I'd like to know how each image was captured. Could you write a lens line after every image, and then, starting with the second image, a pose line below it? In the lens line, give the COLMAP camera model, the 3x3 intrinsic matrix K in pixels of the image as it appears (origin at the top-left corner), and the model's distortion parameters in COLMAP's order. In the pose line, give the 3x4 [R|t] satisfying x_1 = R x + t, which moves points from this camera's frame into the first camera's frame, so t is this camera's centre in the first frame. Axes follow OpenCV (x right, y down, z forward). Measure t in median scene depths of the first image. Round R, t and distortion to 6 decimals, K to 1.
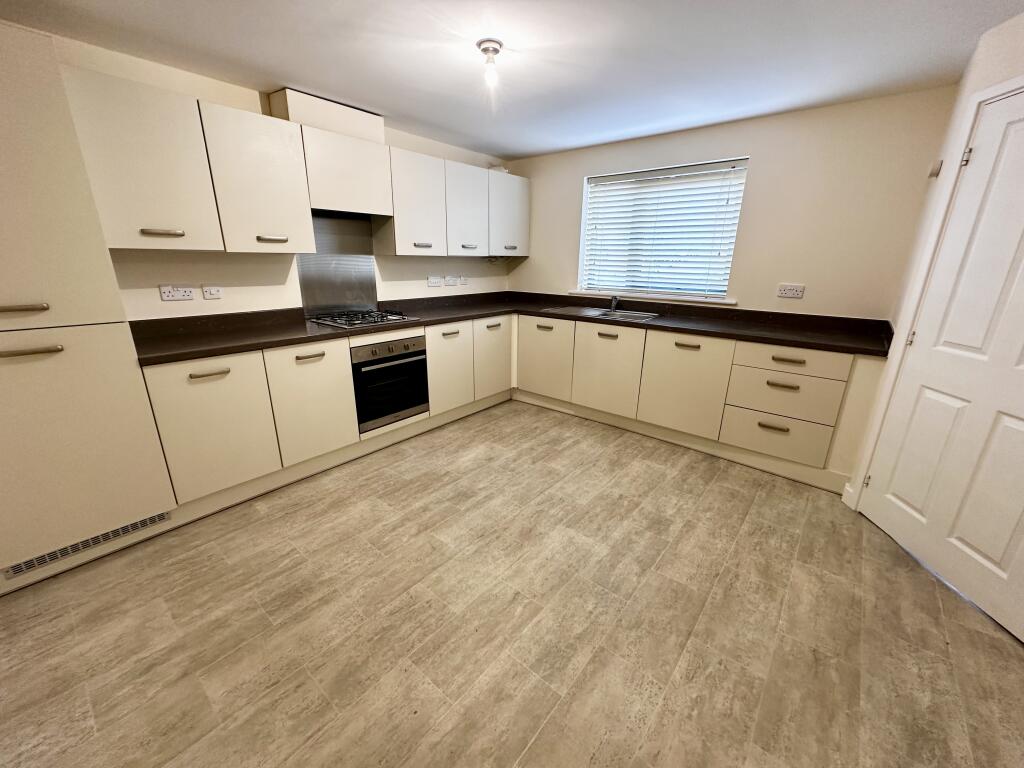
lens RADIAL K [[405.1, 0, 507.5], [0, 405.1, 385.6], [0, 0, 1]] dist [-0.001632, 0.000268]
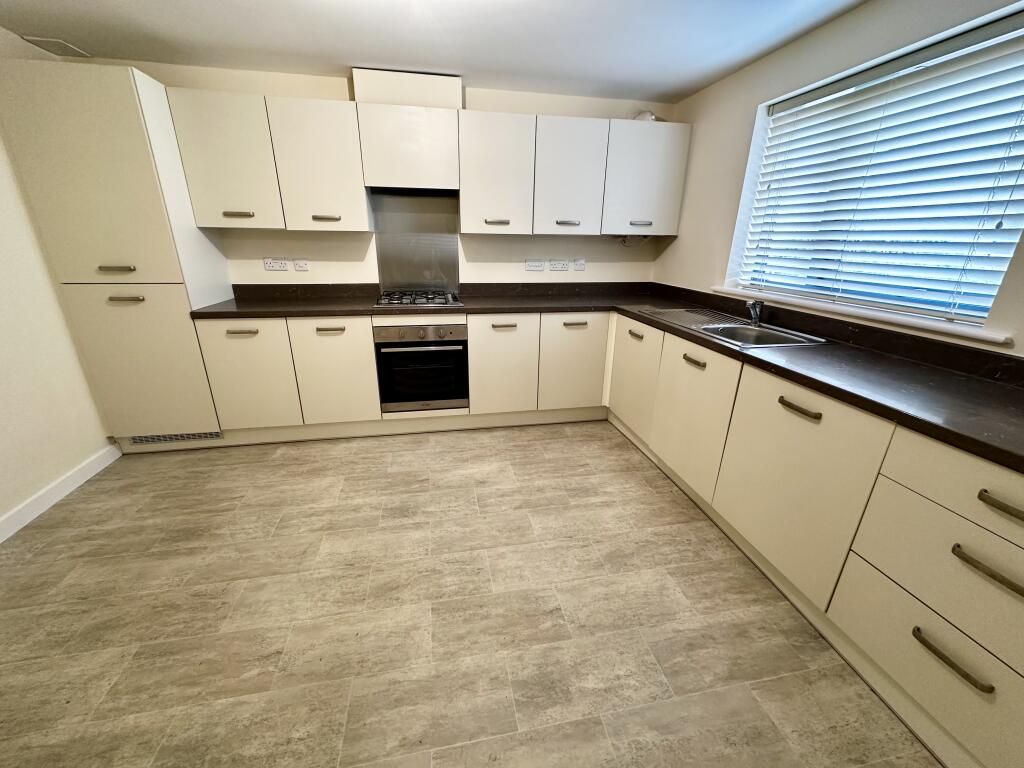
lens RADIAL K [[405.1, 0, 513.0], [0, 405.1, 384.7], [0, 0, 1]] dist [-0.001632, 0.000268]
pose [[0.777165, 0.213202, -0.592081, 0.467423], [-0.193464, 0.976241, 0.097593, -0.109197], [0.598821, 0.038700, 0.799948, 0.384129]]
